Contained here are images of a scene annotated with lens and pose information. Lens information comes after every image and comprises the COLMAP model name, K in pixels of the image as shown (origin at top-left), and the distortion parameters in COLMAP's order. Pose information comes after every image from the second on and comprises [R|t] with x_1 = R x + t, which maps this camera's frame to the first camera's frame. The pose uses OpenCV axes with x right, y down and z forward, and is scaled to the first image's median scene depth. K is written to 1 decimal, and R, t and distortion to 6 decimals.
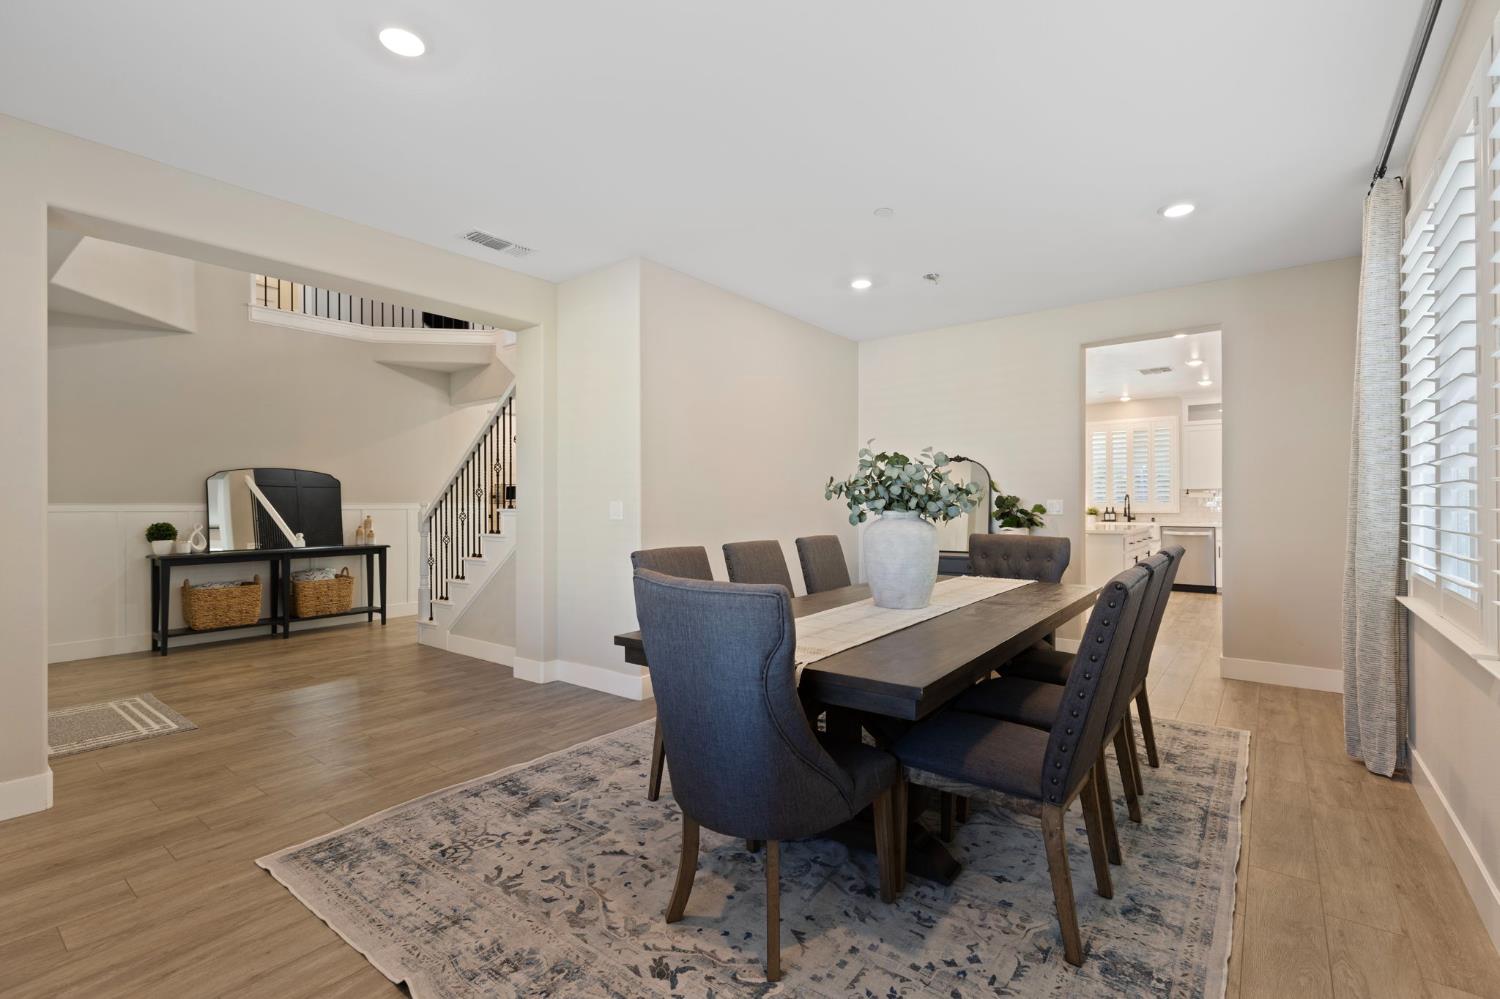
lens RADIAL K [[674.2, 0, 753.3], [0, 674.2, 499.9], [0, 0, 1]] dist [0.019466, -0.000242]
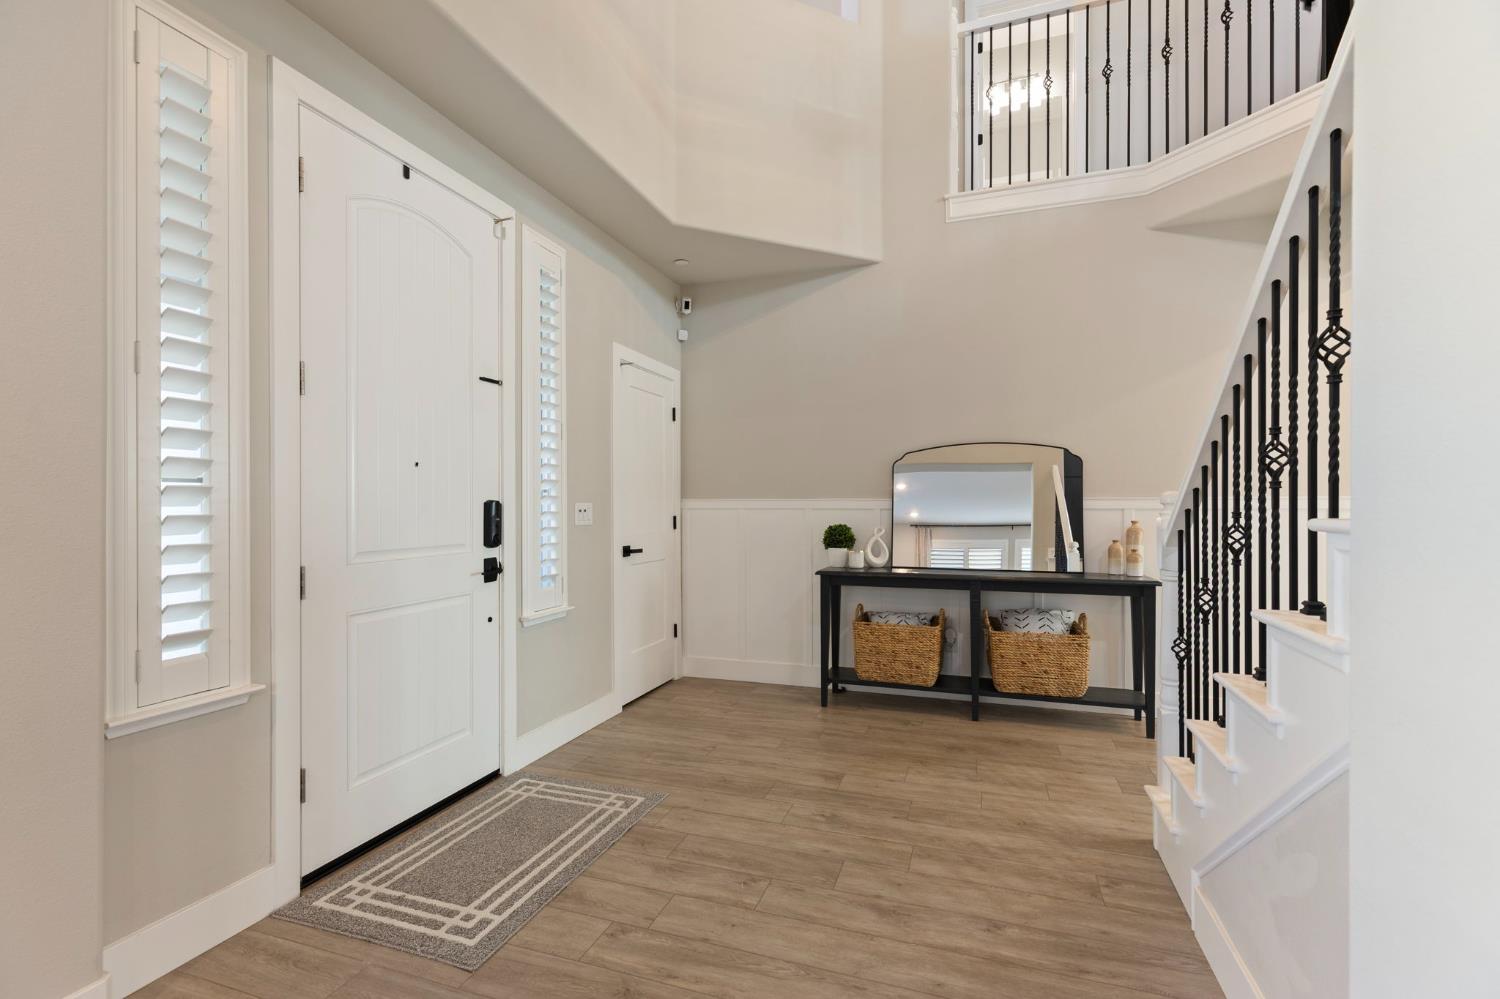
lens RADIAL K [[674.2, 0, 754.1], [0, 674.2, 498.8], [0, 0, 1]] dist [0.019466, -0.000242]
pose [[0.323141, -0.000803, -0.946351, -0.191658], [0.005790, 0.999983, 0.001129, 0.004224], [0.946333, -0.005844, 0.323140, 0.659192]]
